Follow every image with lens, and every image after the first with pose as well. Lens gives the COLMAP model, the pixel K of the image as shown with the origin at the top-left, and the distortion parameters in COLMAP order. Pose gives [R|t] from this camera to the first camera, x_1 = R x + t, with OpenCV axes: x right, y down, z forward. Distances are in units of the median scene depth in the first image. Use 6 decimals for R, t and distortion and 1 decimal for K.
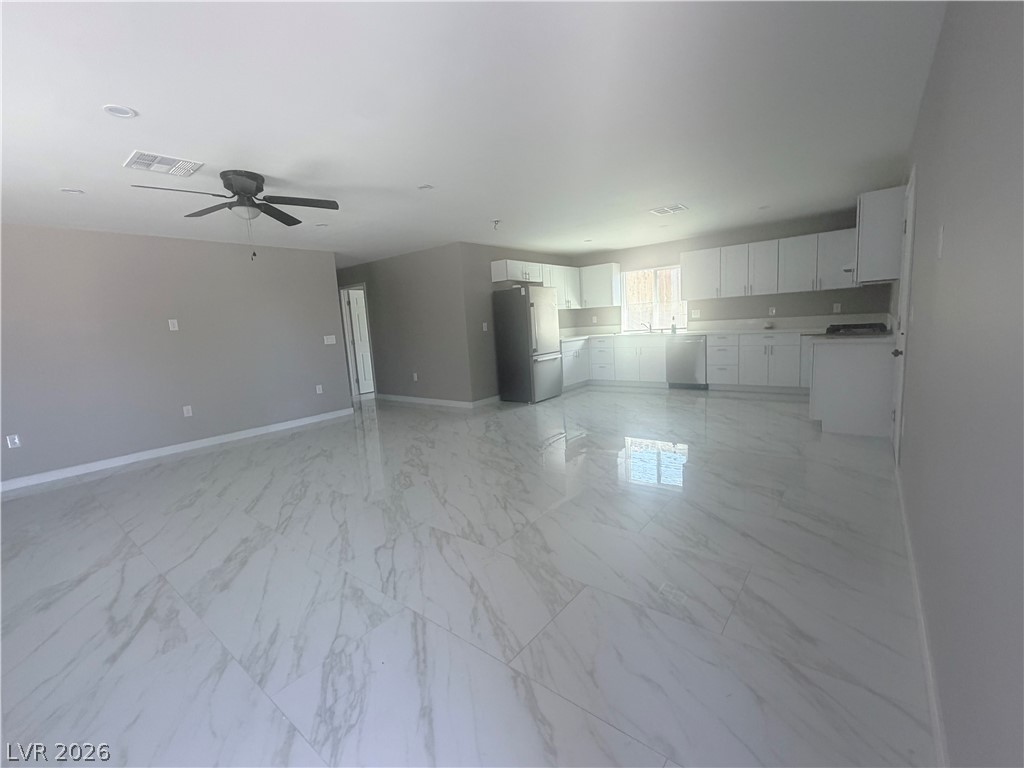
lens RADIAL K [[445.1, 0, 511.4], [0, 445.1, 382.4], [0, 0, 1]] dist [-0.000399, -0.000007]
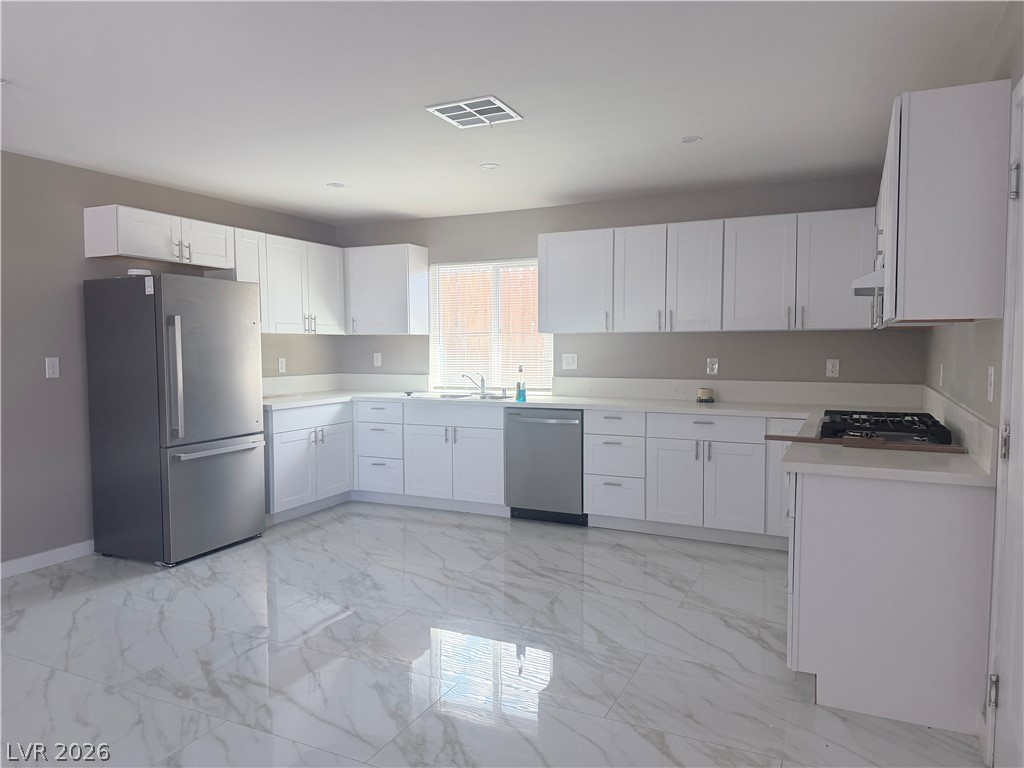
lens RADIAL K [[715.0, 0, 512.0], [0, 715.0, 384.0], [0, 0, 1]] dist [0.100118, -0.086116]
pose [[0.972358, 0.044385, 0.229237, 0.182042], [-0.025185, 0.995976, -0.086011, -0.063046], [-0.232132, 0.077860, 0.969563, 0.271985]]
